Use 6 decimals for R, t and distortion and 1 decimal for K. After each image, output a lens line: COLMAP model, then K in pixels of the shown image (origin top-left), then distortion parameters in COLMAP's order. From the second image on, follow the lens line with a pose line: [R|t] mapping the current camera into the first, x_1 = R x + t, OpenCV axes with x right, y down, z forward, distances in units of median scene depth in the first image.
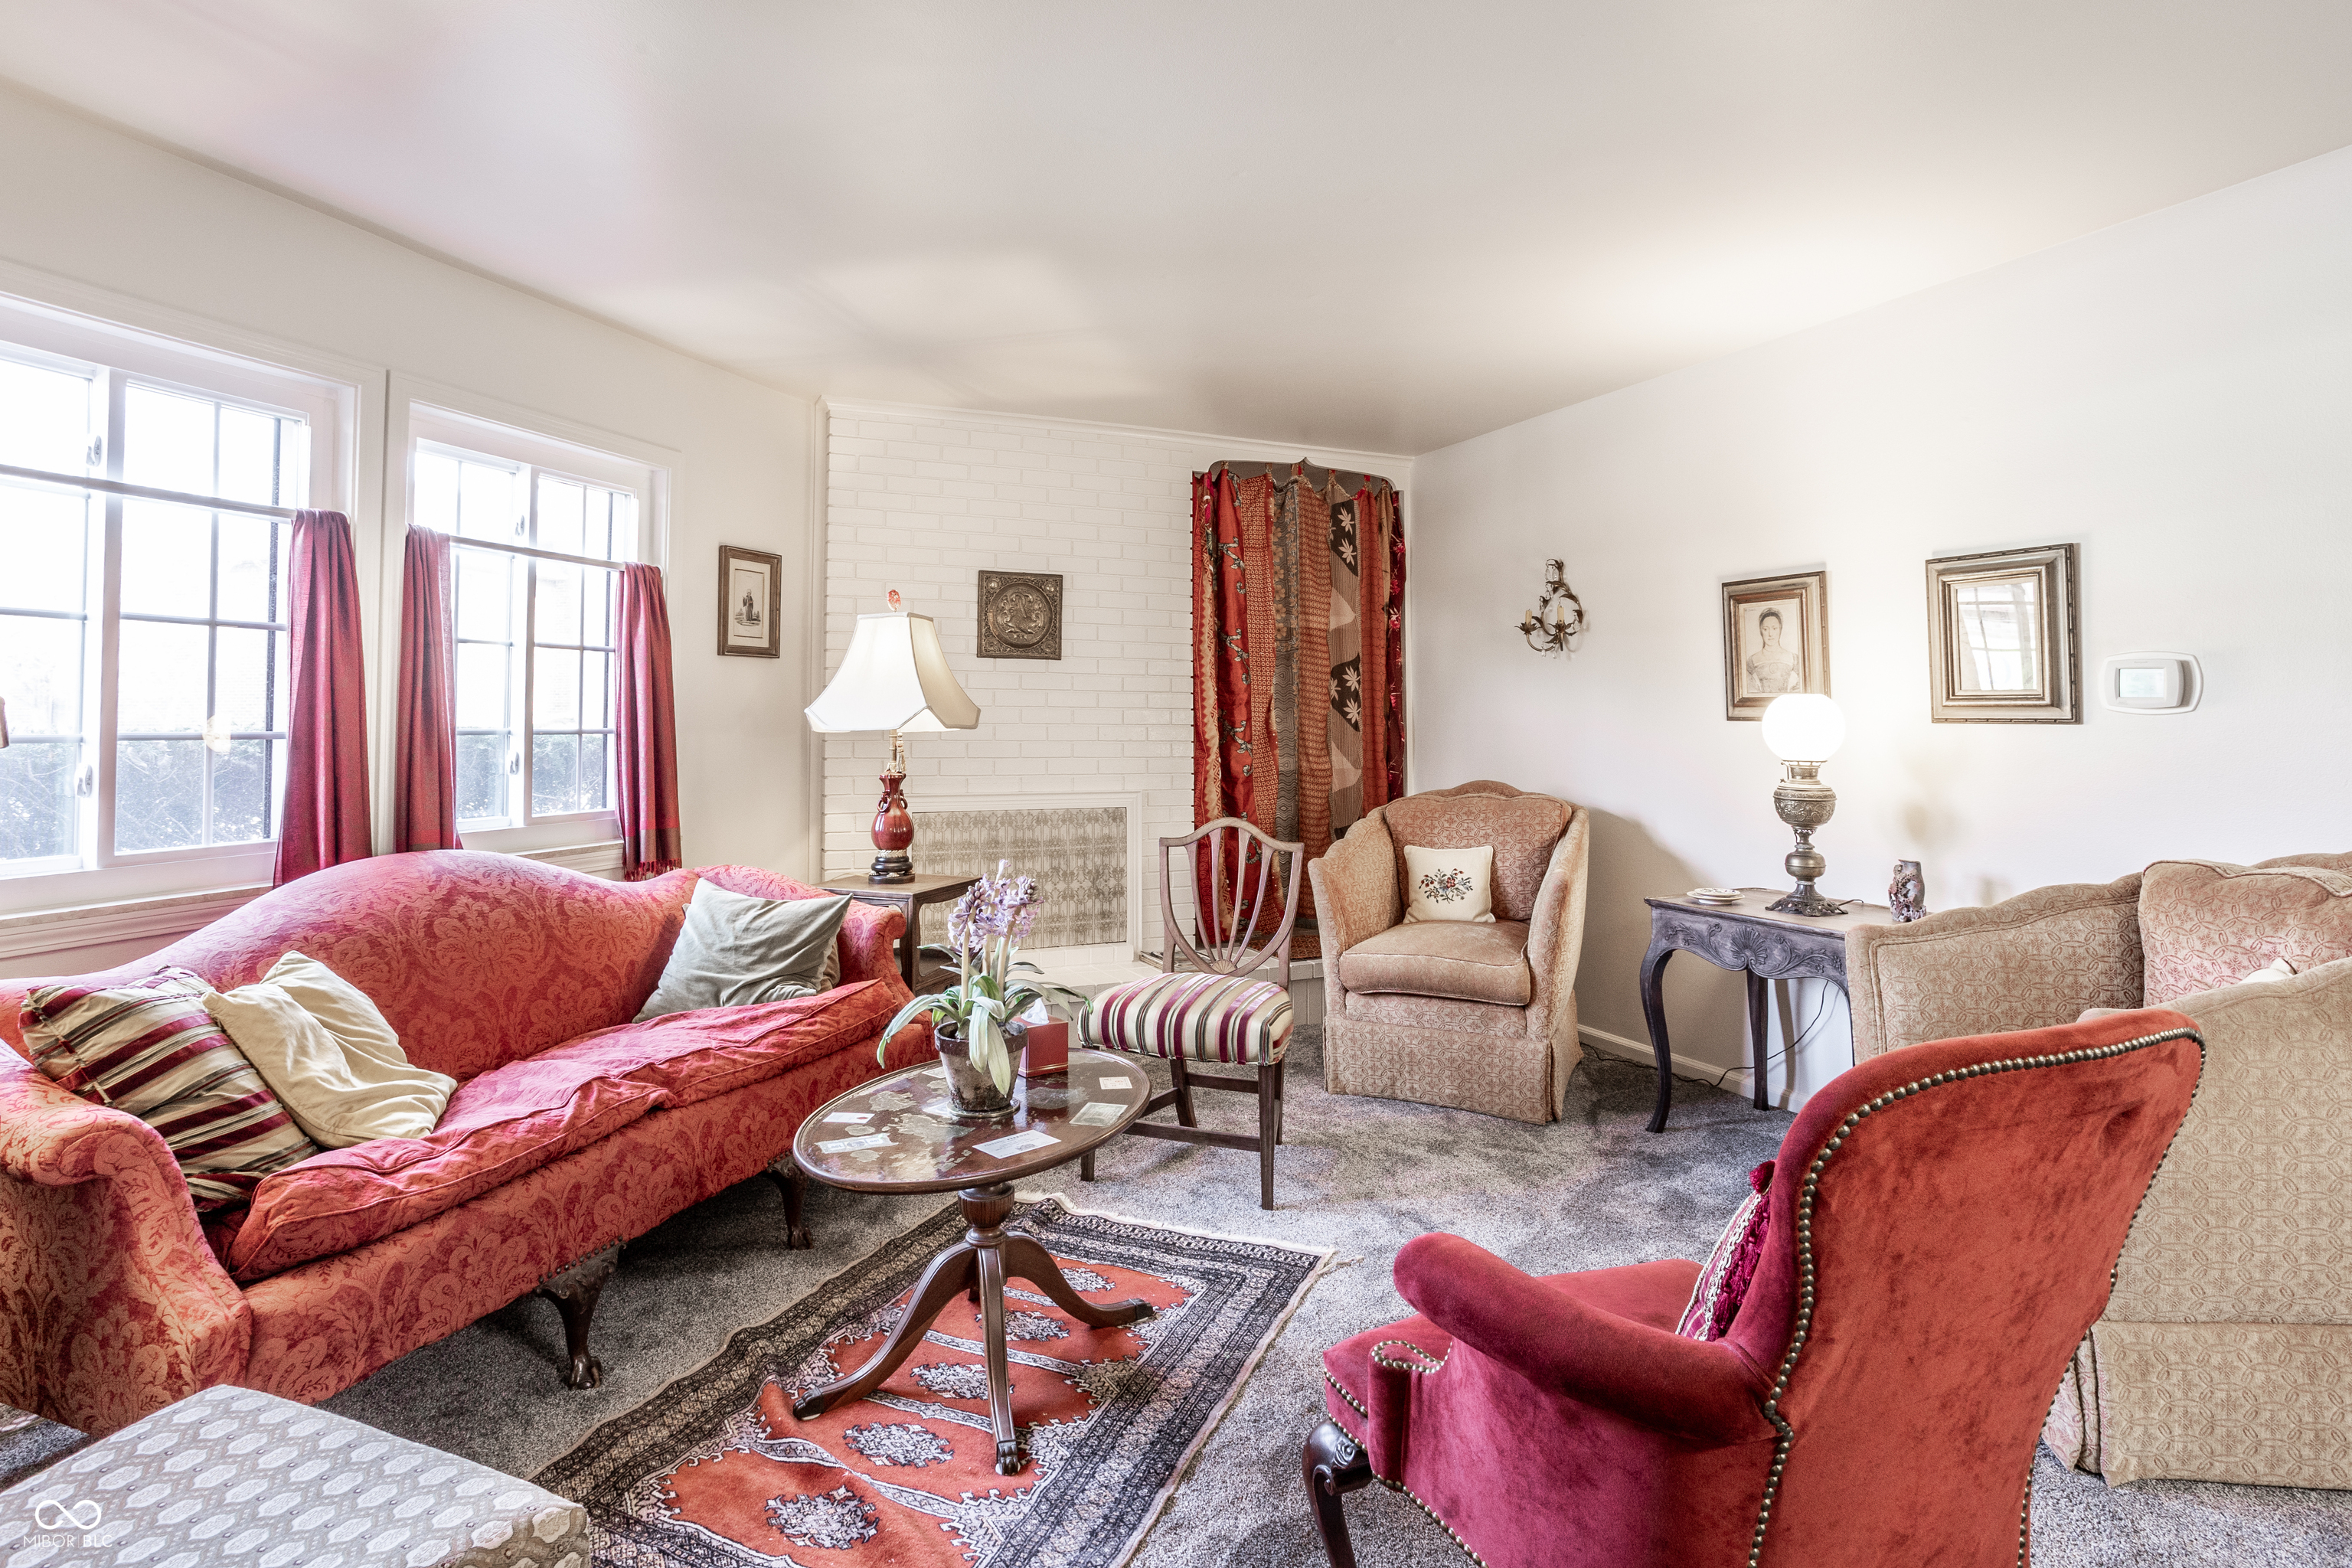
lens RADIAL K [[1169.5, 0, 1109.7], [0, 1169.5, 736.3], [0, 0, 1]] dist [-0.034771, 0.017866]
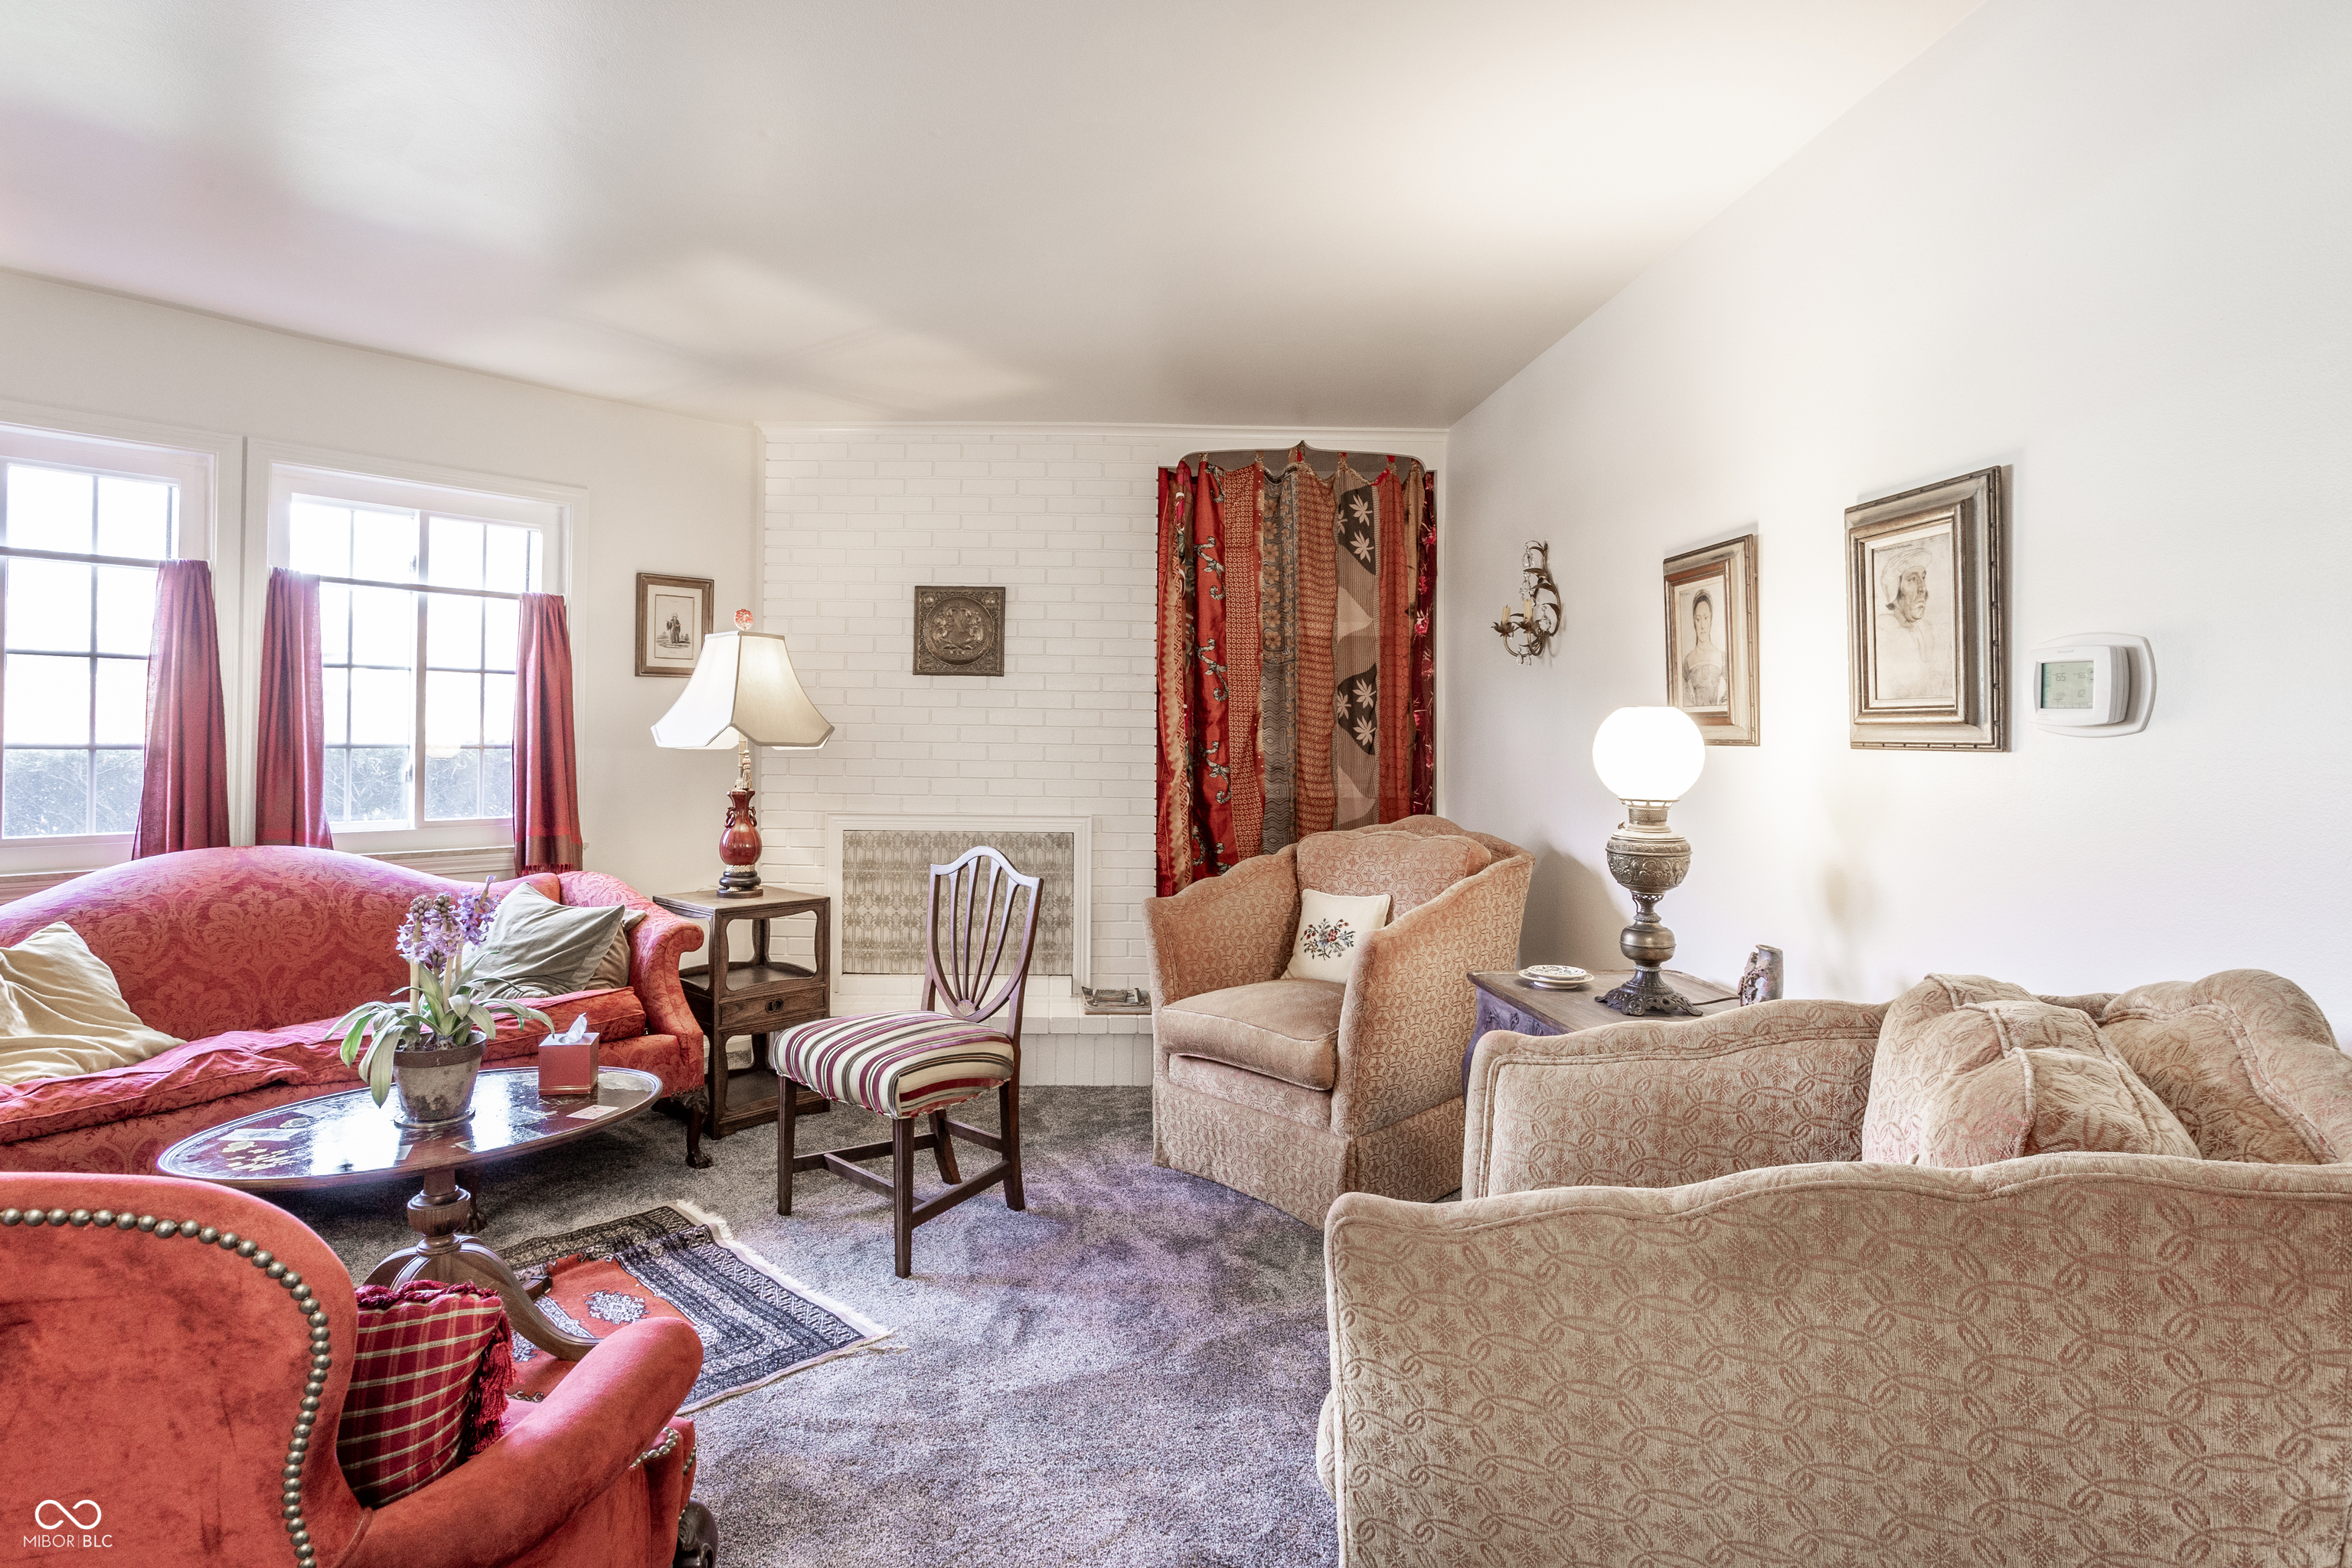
lens RADIAL K [[1169.5, 0, 1181.4], [0, 1169.5, 785.6], [0, 0, 1]] dist [-0.034771, 0.017866]
pose [[0.928836, 0.020415, -0.369929, 0.583156], [-0.011895, 0.999609, 0.025297, -0.002415], [0.370300, -0.019097, 0.928716, 0.213929]]
